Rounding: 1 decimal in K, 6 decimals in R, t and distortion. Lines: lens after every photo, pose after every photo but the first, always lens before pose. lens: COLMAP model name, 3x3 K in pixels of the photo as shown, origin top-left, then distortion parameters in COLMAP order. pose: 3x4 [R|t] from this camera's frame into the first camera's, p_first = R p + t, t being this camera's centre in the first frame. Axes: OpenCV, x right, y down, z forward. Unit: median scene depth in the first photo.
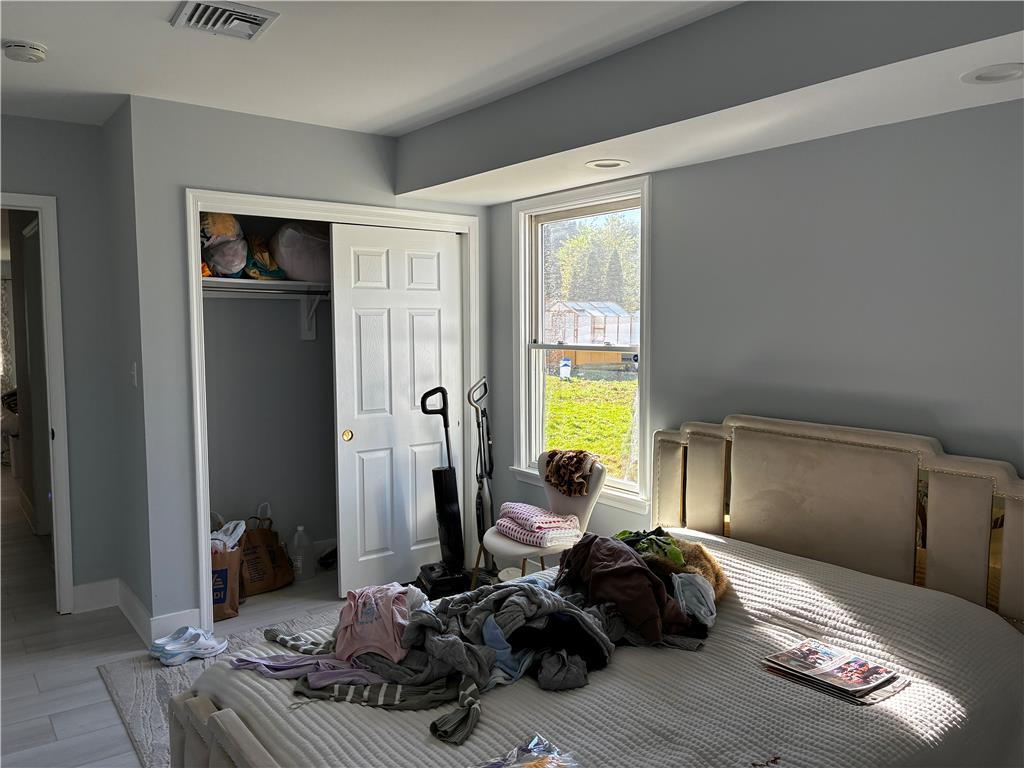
lens RADIAL K [[776.1, 0, 511.1], [0, 776.1, 384.8], [0, 0, 1]] dist [0.051577, -0.058064]
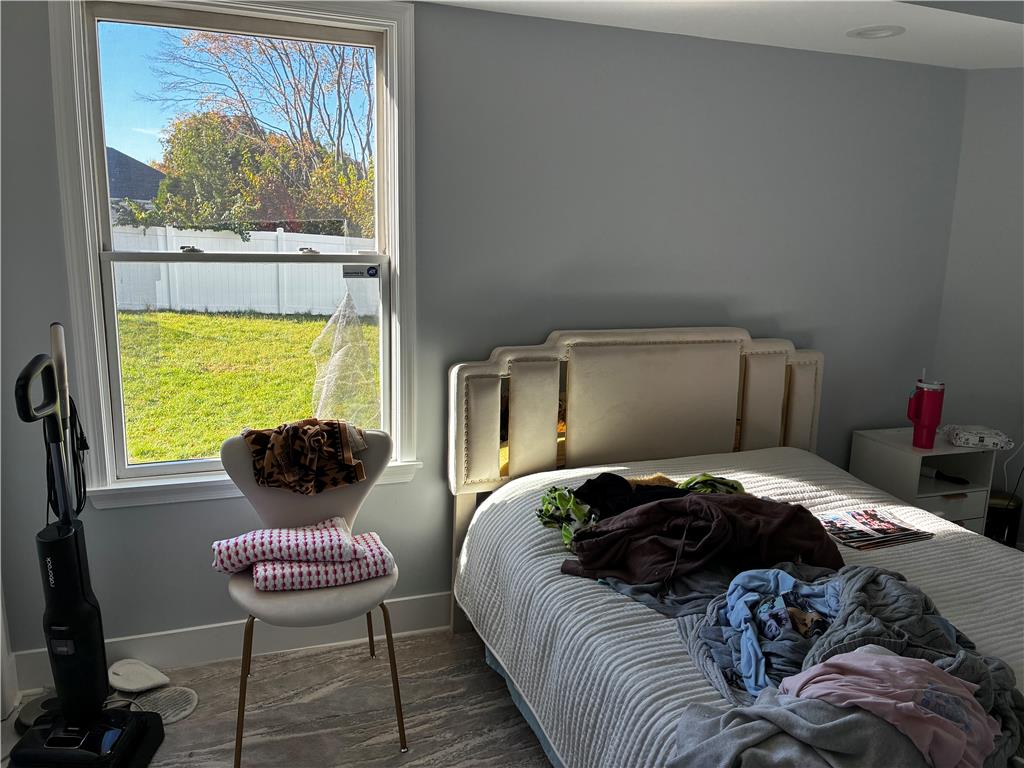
lens RADIAL K [[776.1, 0, 511.1], [0, 776.1, 382.9], [0, 0, 1]] dist [0.051577, -0.058064]
pose [[0.293068, -0.179383, 0.939113, -0.576407], [0.053852, 0.983779, 0.171110, -0.058483], [-0.954574, 0.000426, 0.297975, 0.810227]]
